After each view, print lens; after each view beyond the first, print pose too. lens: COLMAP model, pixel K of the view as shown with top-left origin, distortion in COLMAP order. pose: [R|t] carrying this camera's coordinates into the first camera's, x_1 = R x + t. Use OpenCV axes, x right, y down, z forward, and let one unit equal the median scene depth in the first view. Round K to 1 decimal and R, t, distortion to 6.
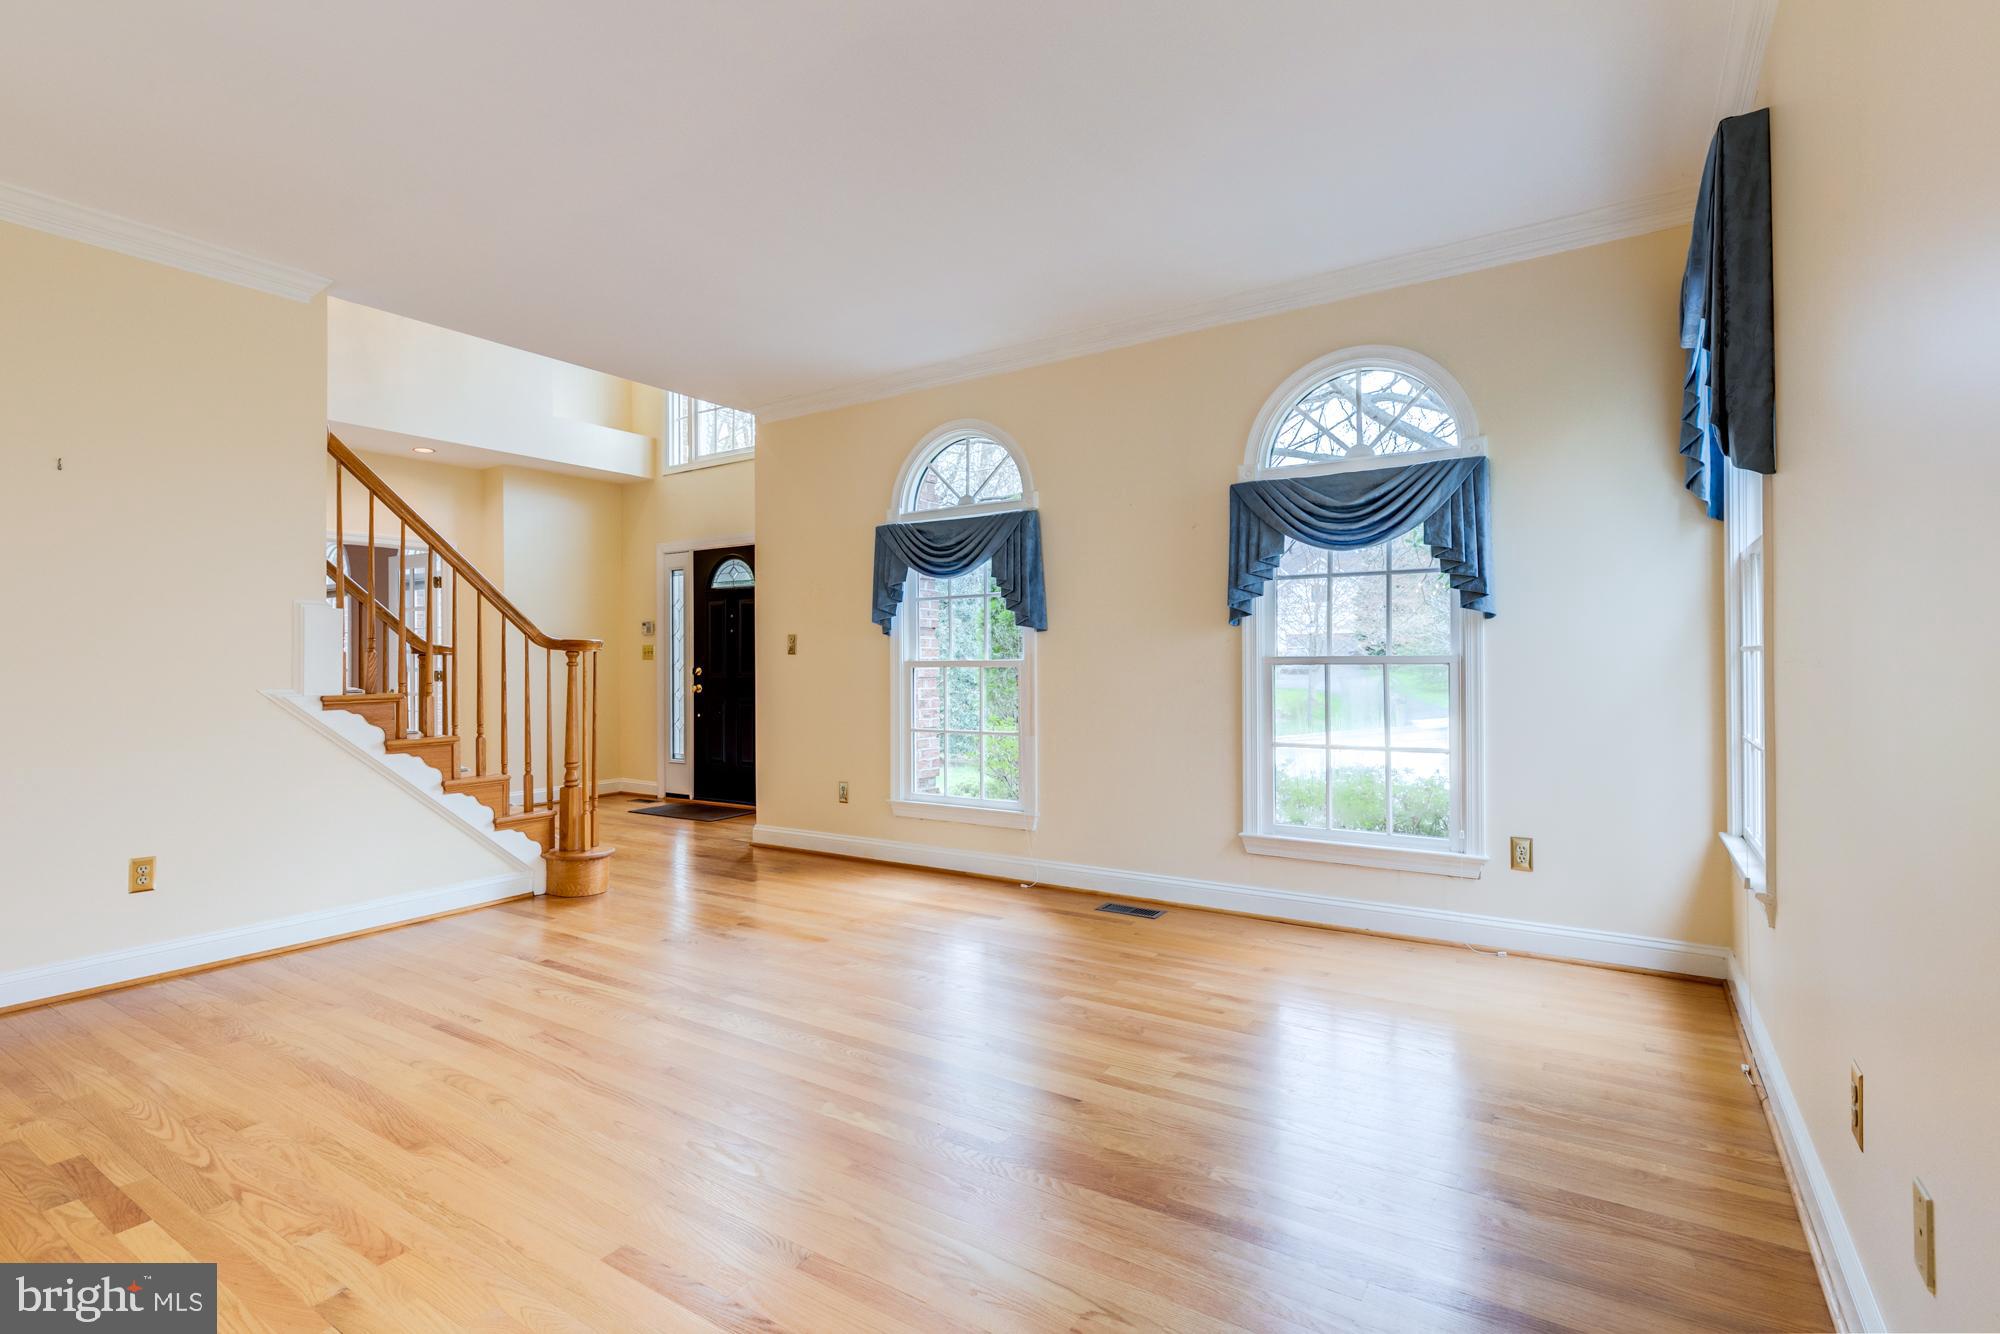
lens RADIAL K [[908.1, 0, 980.0], [0, 908.1, 665.6], [0, 0, 1]] dist [0.003442, -0.002759]
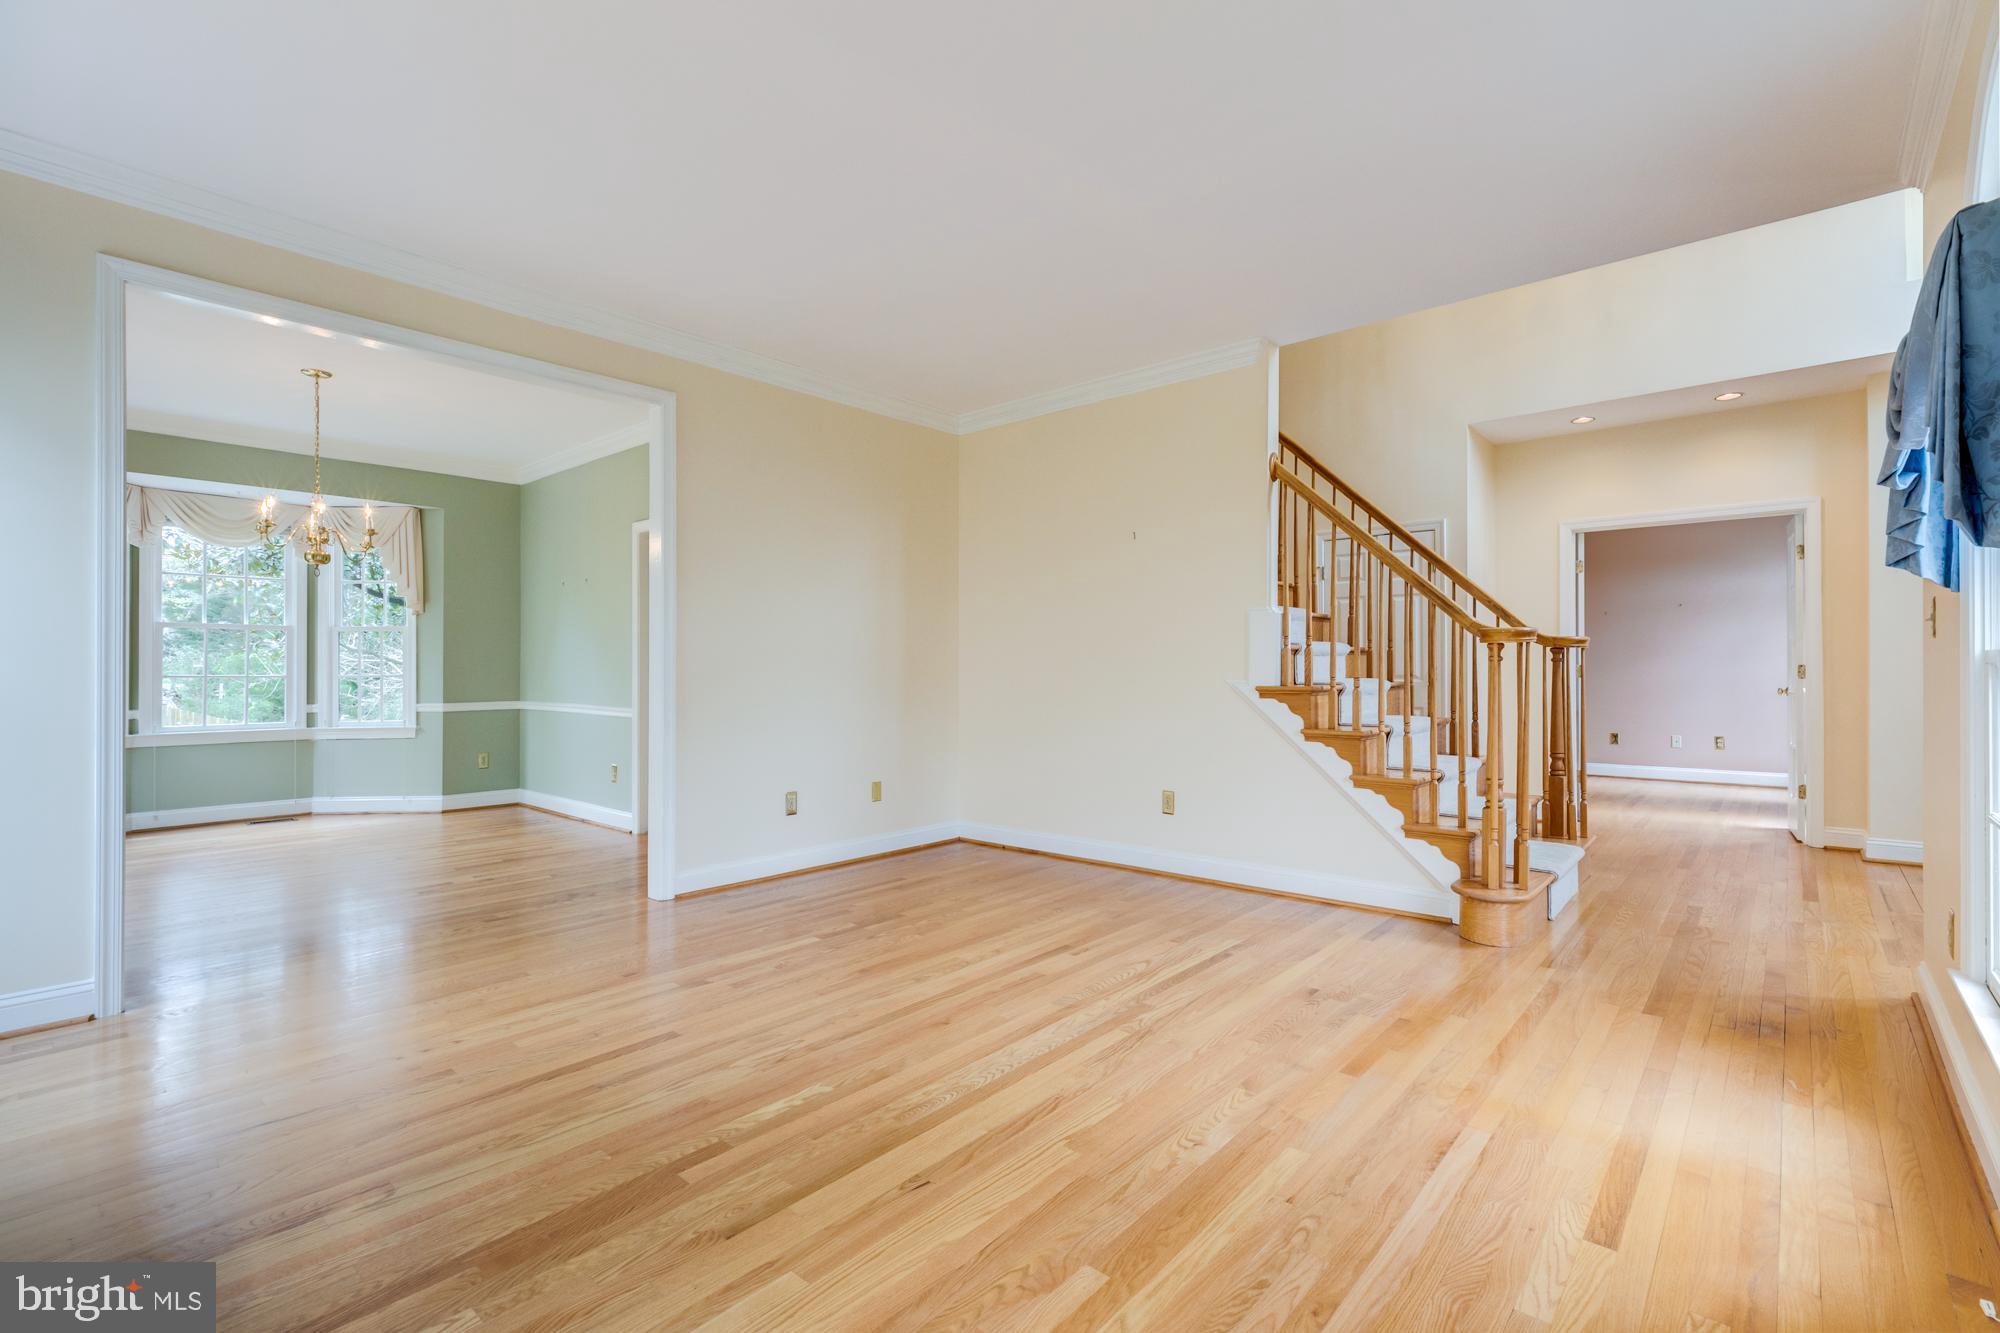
lens RADIAL K [[908.1, 0, 1001.0], [0, 908.1, 662.6], [0, 0, 1]] dist [0.003442, -0.002759]
pose [[-0.108481, 0.003927, -0.994091, 0.567101], [0.001129, 0.999992, 0.003827, -0.002707], [0.994098, -0.000708, -0.108485, 0.887075]]
